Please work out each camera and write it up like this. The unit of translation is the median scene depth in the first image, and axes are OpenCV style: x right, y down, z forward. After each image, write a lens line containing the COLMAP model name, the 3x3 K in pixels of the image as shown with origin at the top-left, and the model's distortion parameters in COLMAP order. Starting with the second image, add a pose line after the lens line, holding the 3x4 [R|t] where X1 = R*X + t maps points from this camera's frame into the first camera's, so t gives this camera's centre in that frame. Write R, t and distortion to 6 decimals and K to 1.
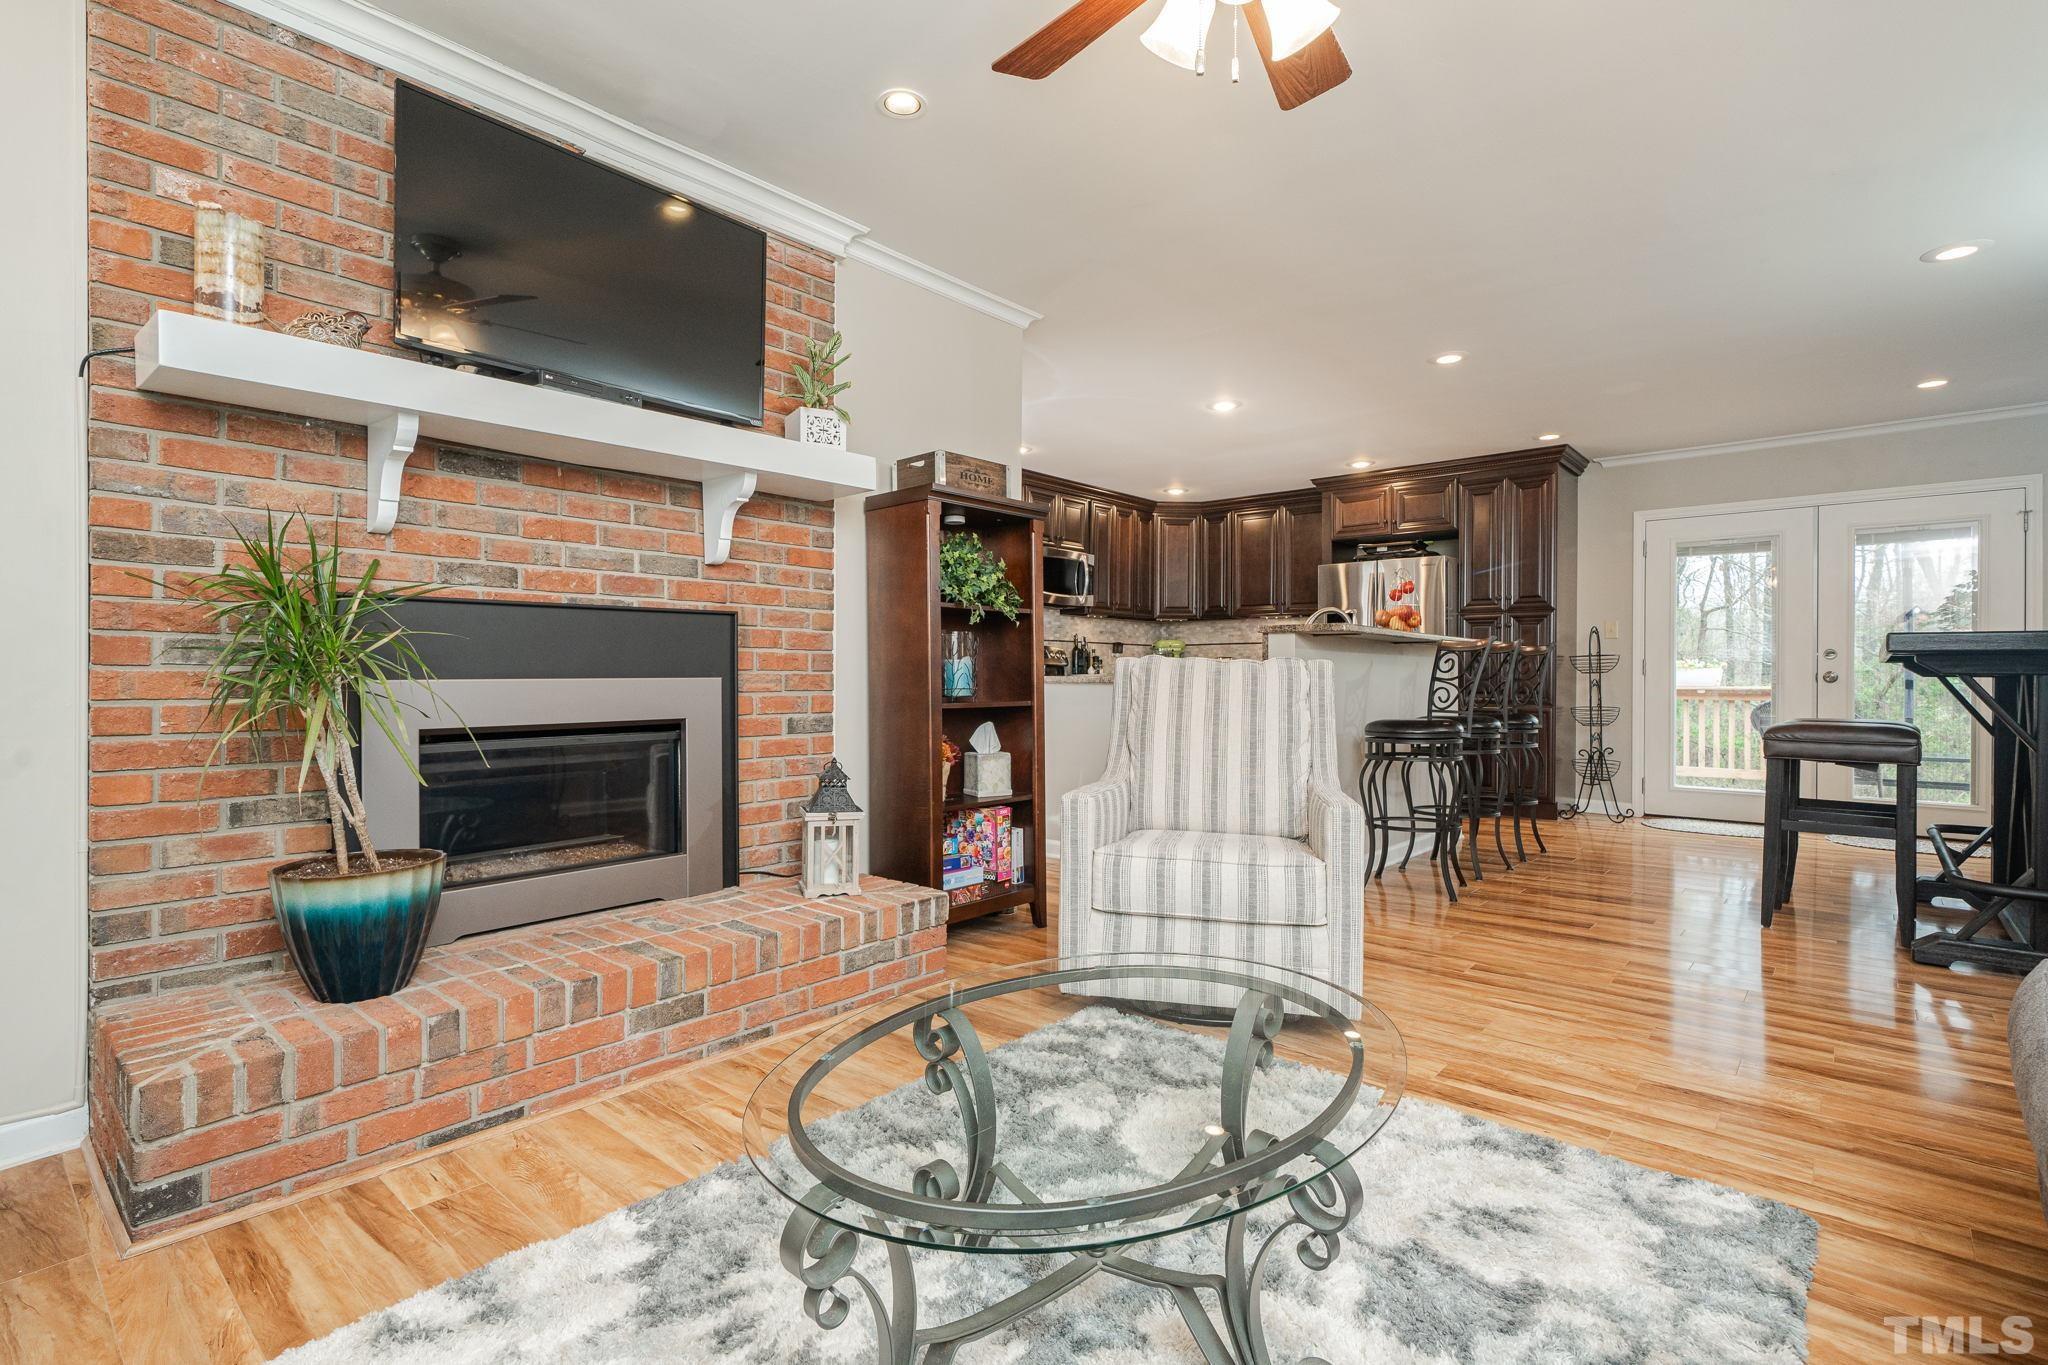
lens RADIAL K [[990.0, 0, 1010.2], [0, 990.0, 681.3], [0, 0, 1]] dist [-0.000012, 0.000962]
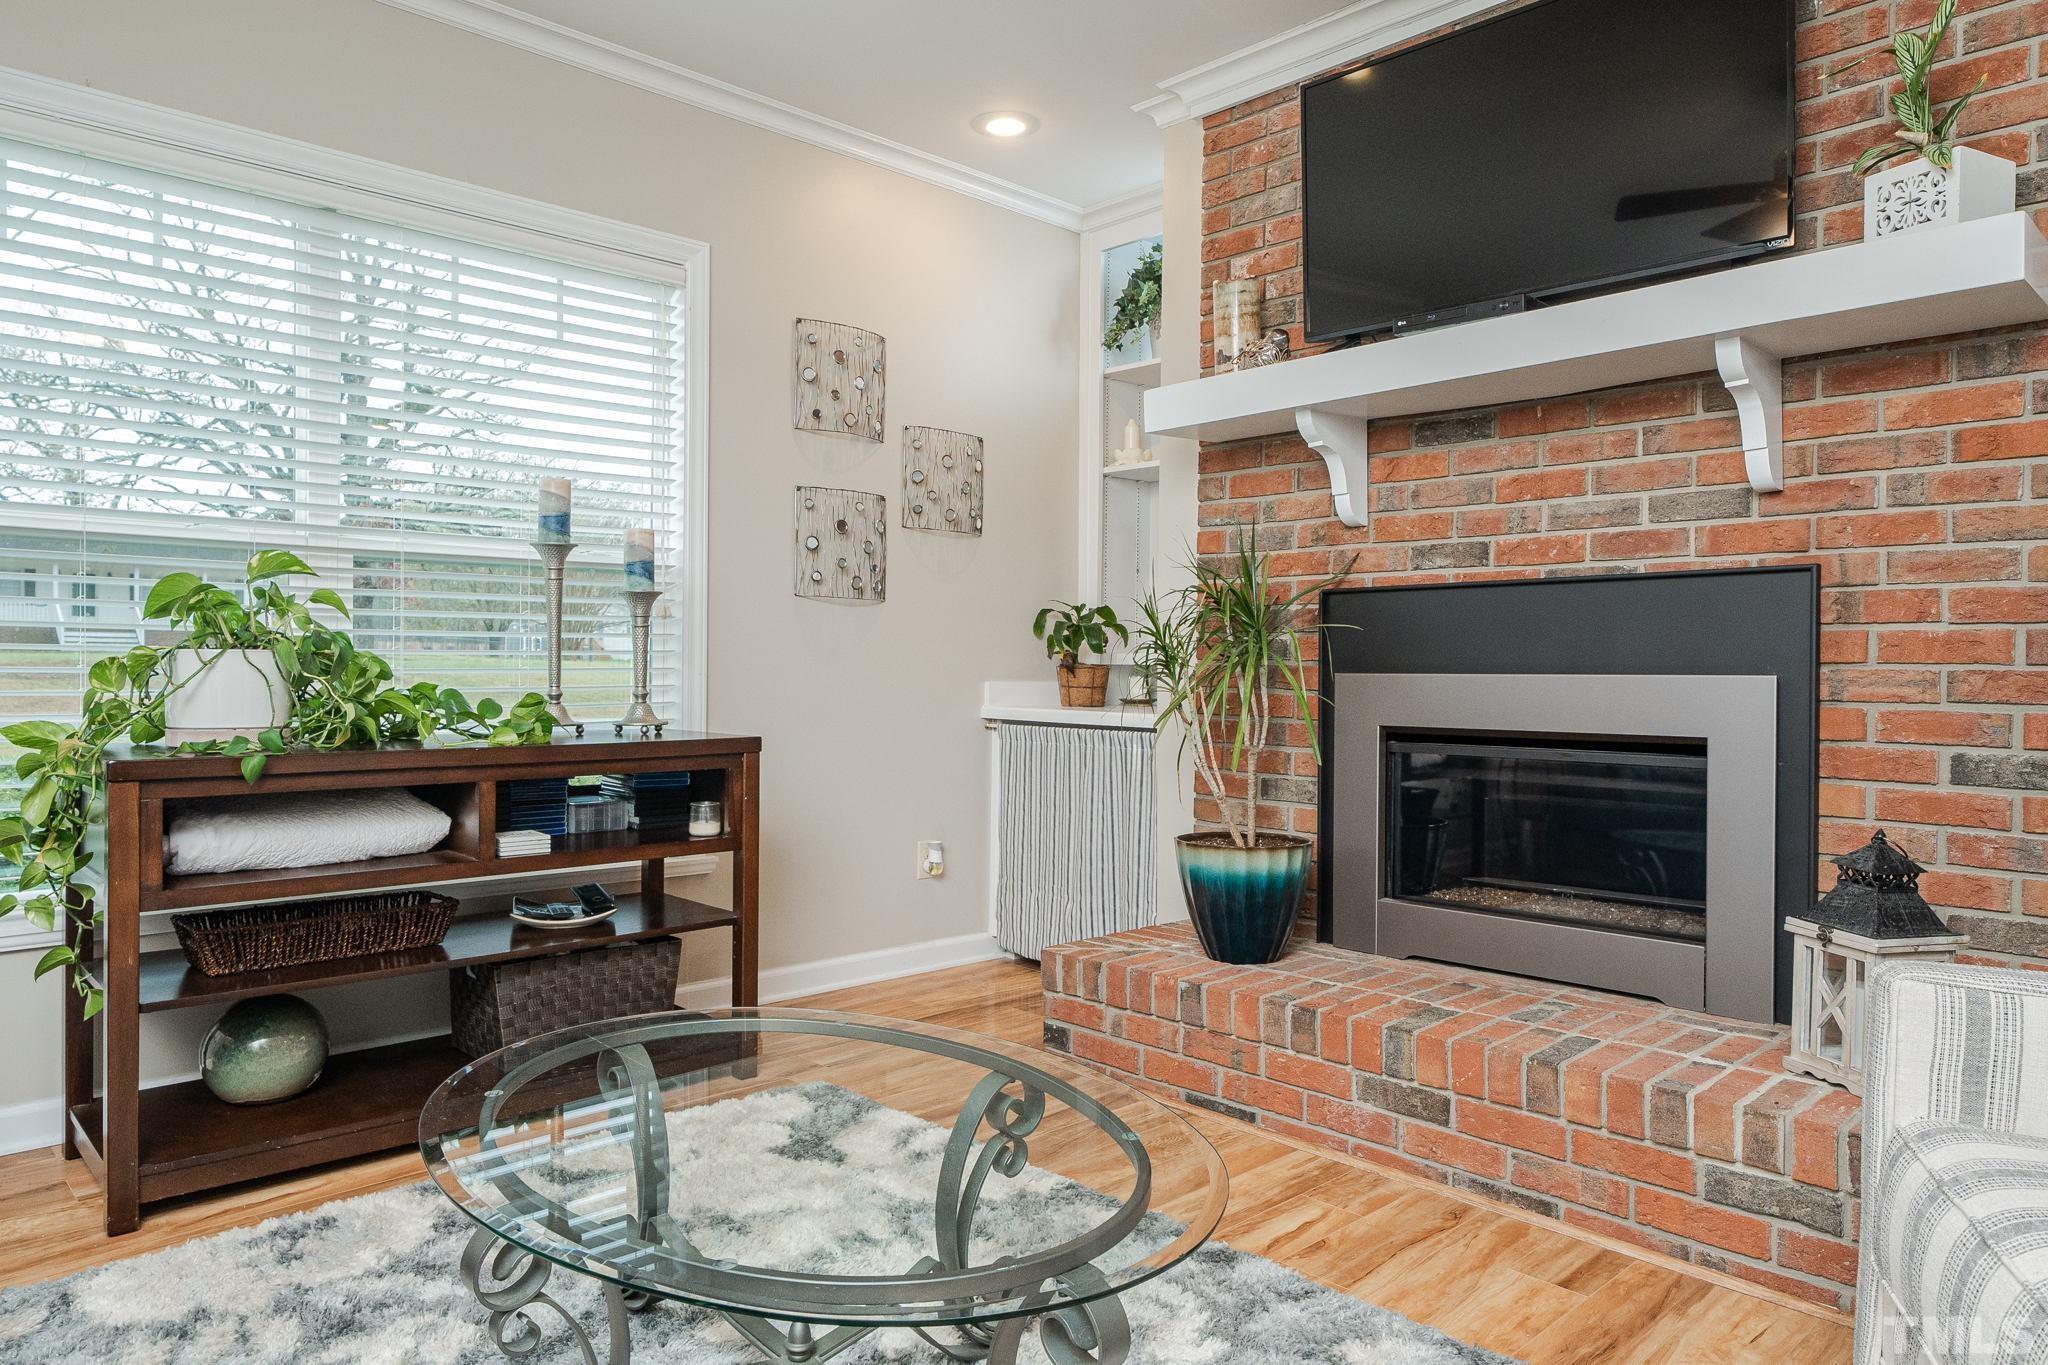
lens RADIAL K [[1308.4, 0, 1005.1], [0, 1308.4, 678.8], [0, 0, 1]] dist [0.006822, -0.001471]
pose [[-0.097981, 0.005146, -0.995175, 0.614981], [-0.016568, 0.999840, 0.006801, 0.000856], [0.995050, 0.017155, -0.097880, 0.672087]]
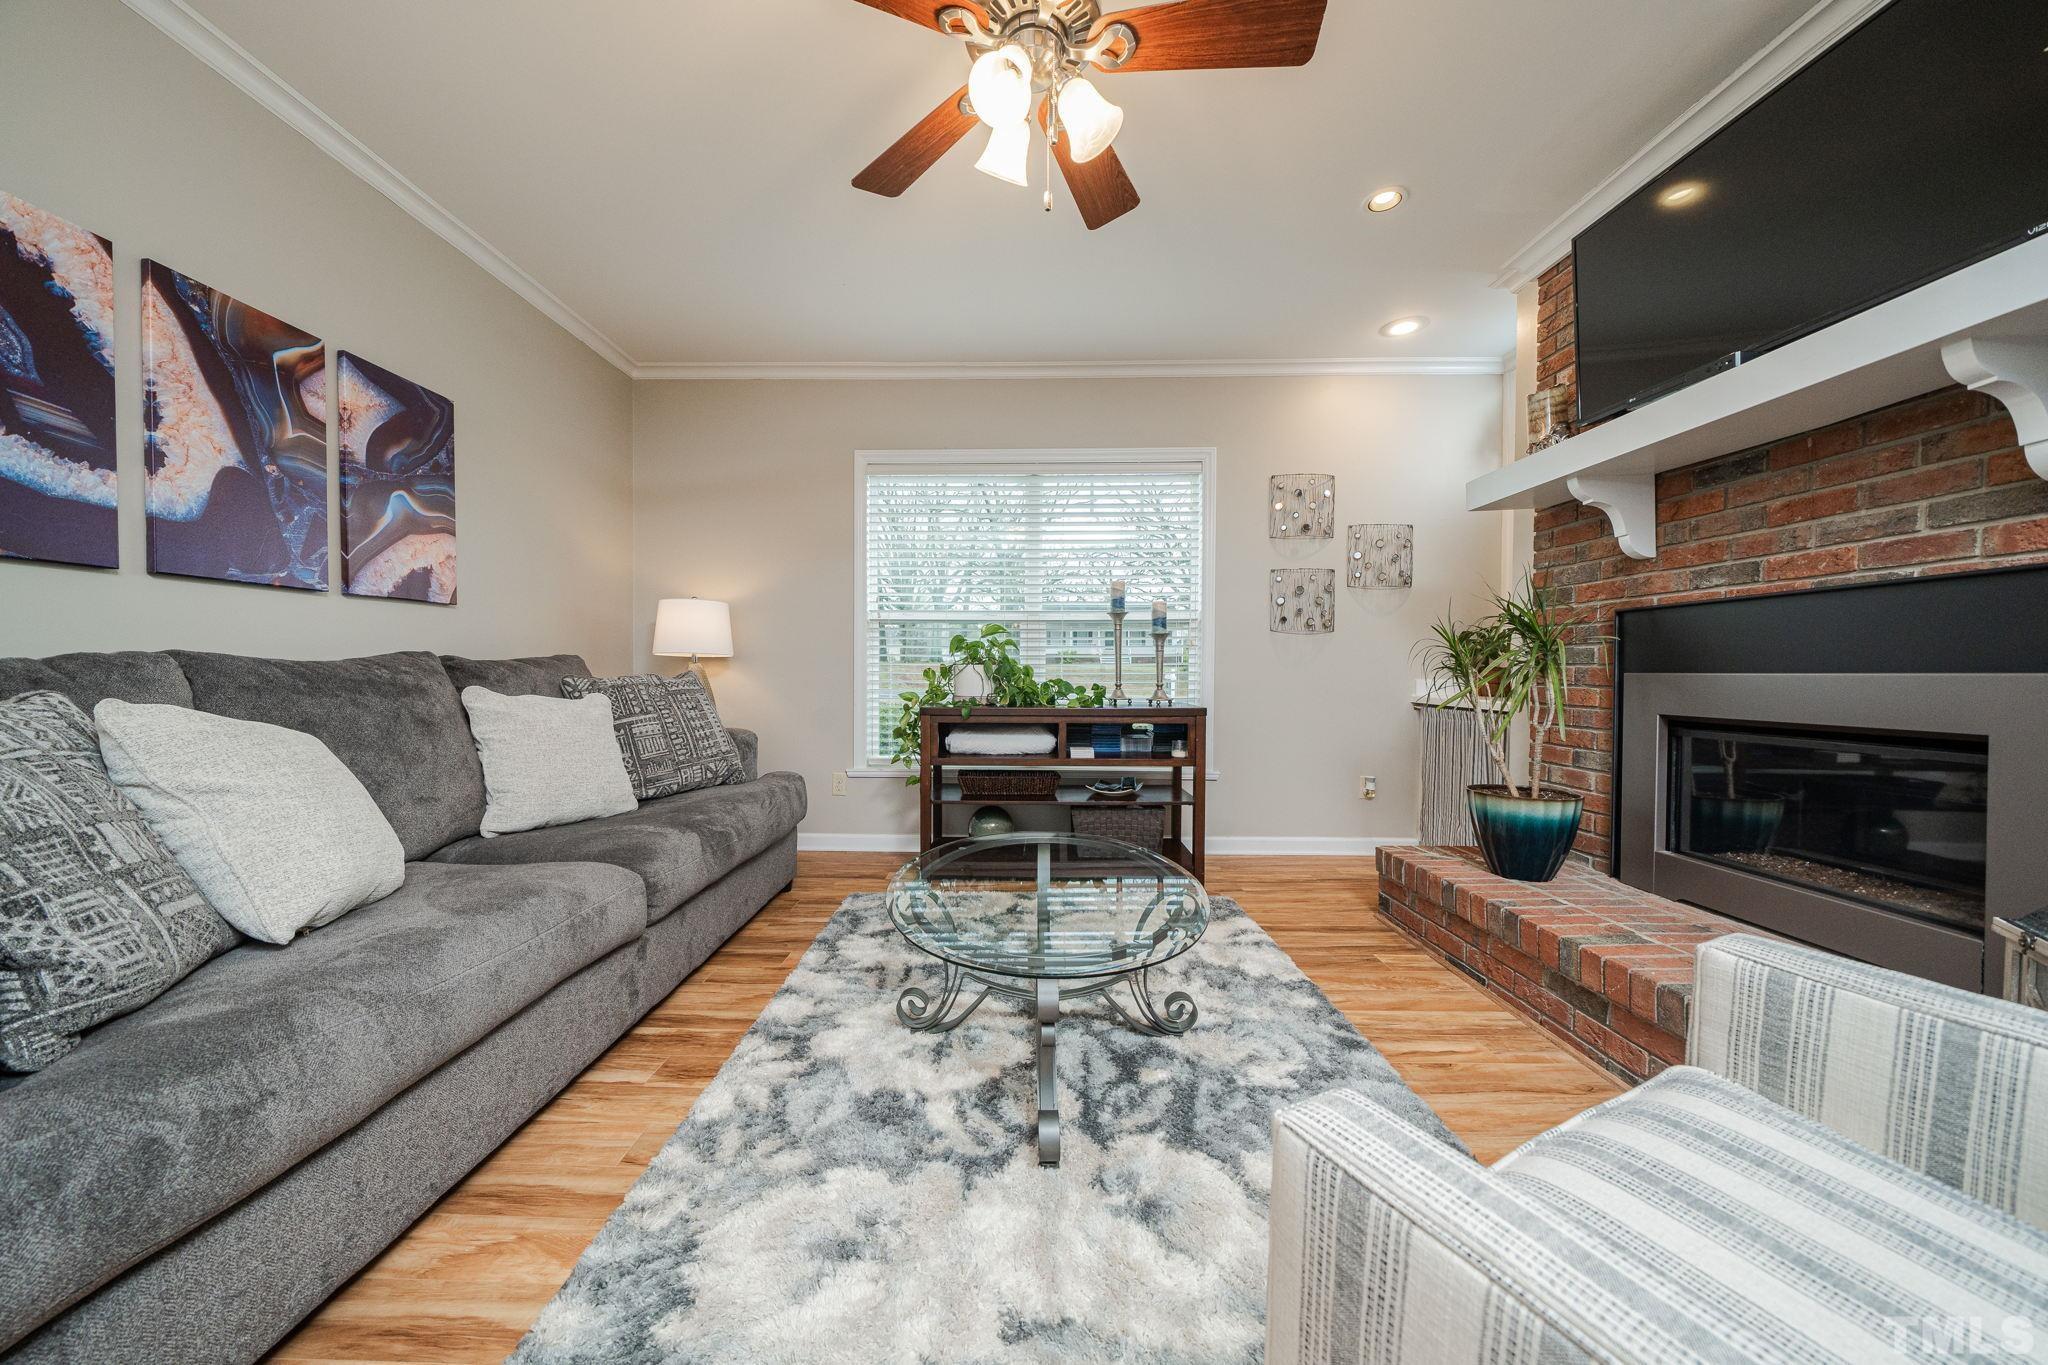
lens RADIAL K [[699.2, 0, 1003.7], [0, 699.2, 681.0], [0, 0, 1]] dist [-0.004149, 0.000385]
pose [[-0.763763, 0.006116, -0.645468, 0.499759], [-0.010131, 0.999718, 0.021460, -0.002270], [0.645417, 0.022929, -0.763486, 0.998911]]
